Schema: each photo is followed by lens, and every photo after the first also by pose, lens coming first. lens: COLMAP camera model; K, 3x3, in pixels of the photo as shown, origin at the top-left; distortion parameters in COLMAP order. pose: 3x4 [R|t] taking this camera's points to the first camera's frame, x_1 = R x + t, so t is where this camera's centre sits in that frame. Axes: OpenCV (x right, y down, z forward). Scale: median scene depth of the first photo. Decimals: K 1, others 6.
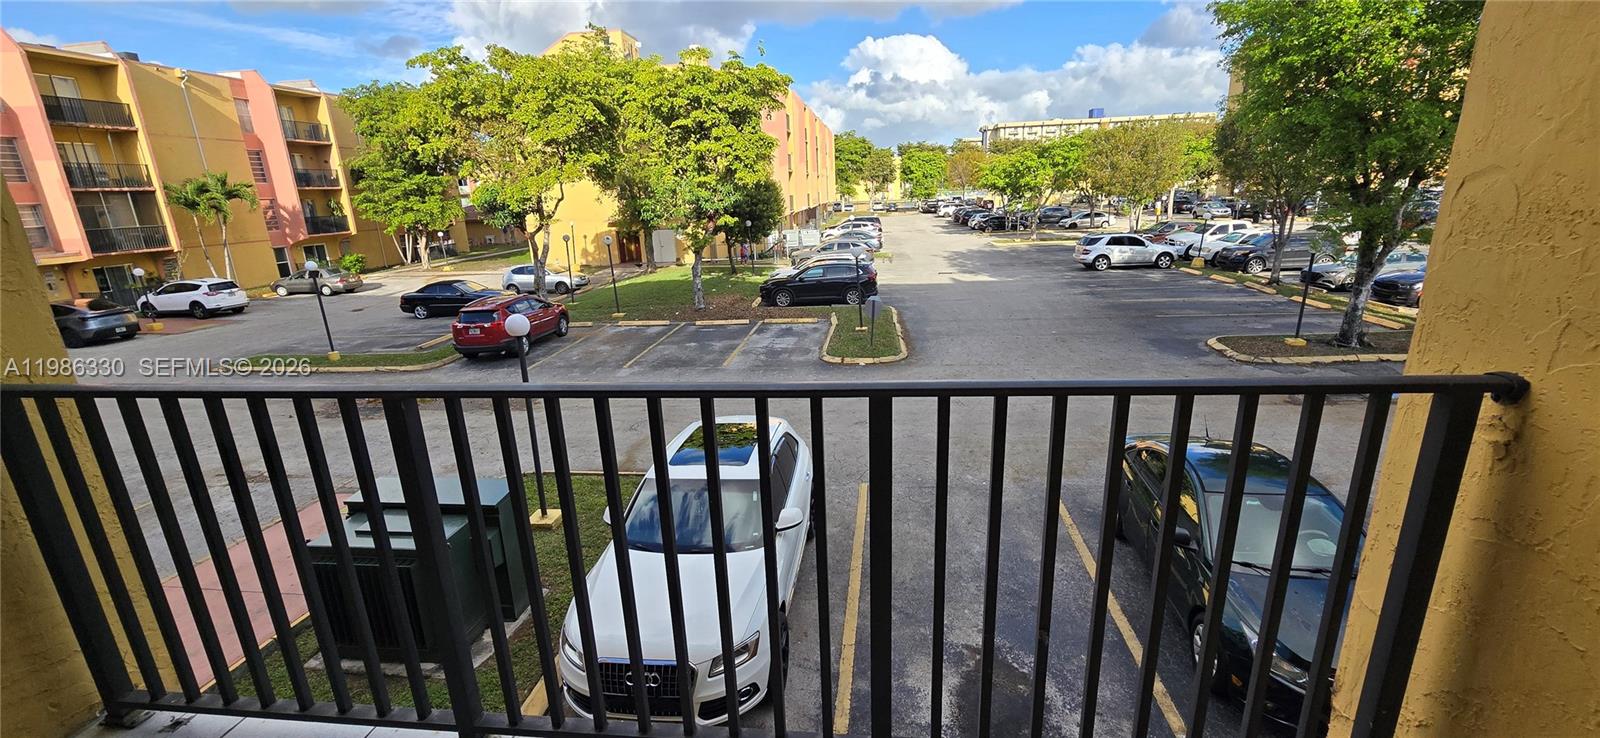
lens RADIAL K [[659.2, 0, 802.3], [0, 659.2, 385.6], [0, 0, 1]] dist [-0.002047, 0.000274]
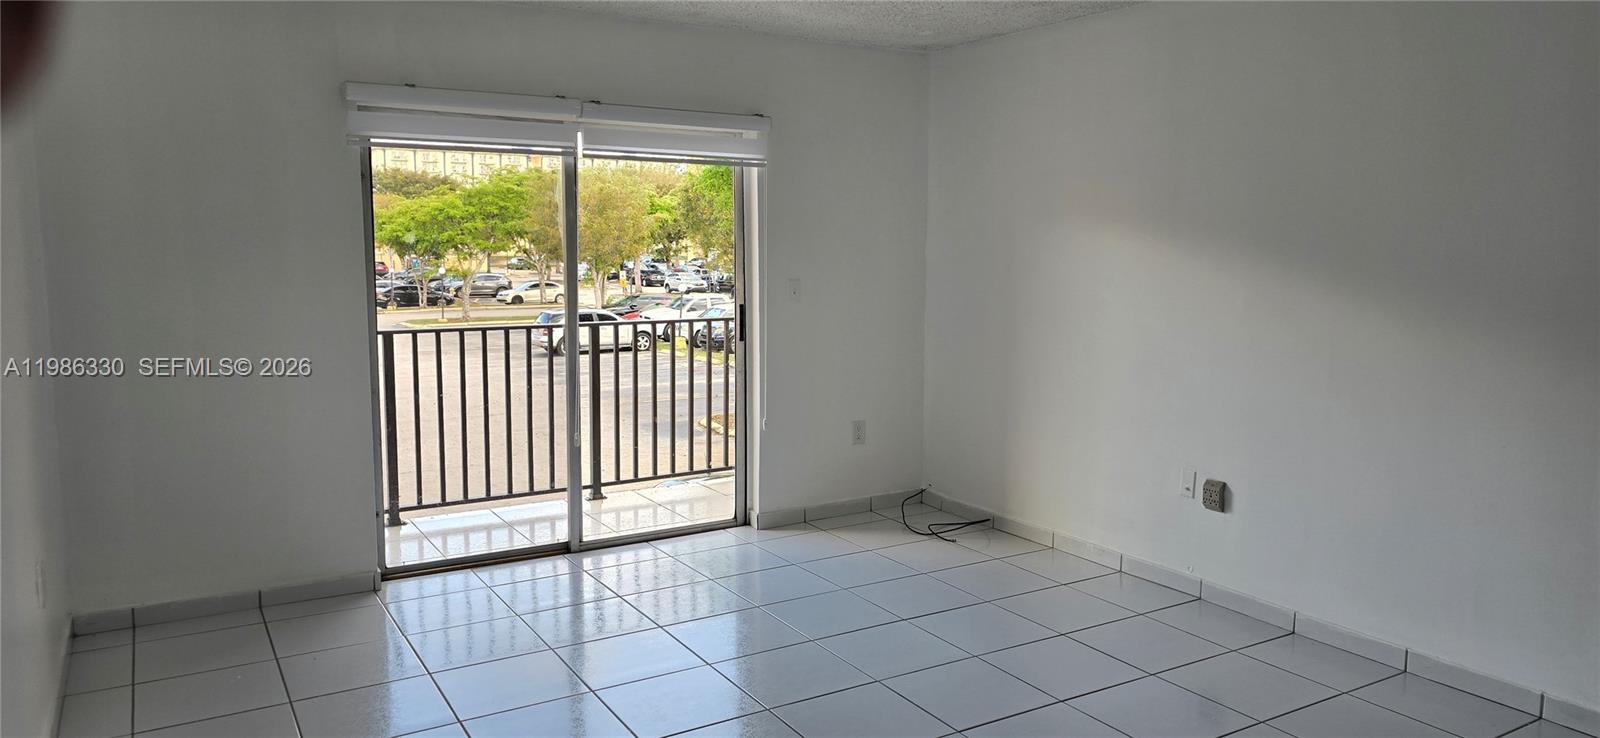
lens RADIAL K [[1068.3, 0, 819.7], [0, 1068.3, 353.7], [0, 0, 1]] dist [0.063397, -0.064347]
pose [[0.786157, -0.023277, 0.617589, -0.071623], [0.140243, 0.979941, -0.141588, 0.033783], [-0.601905, 0.197922, 0.773652, -0.112736]]
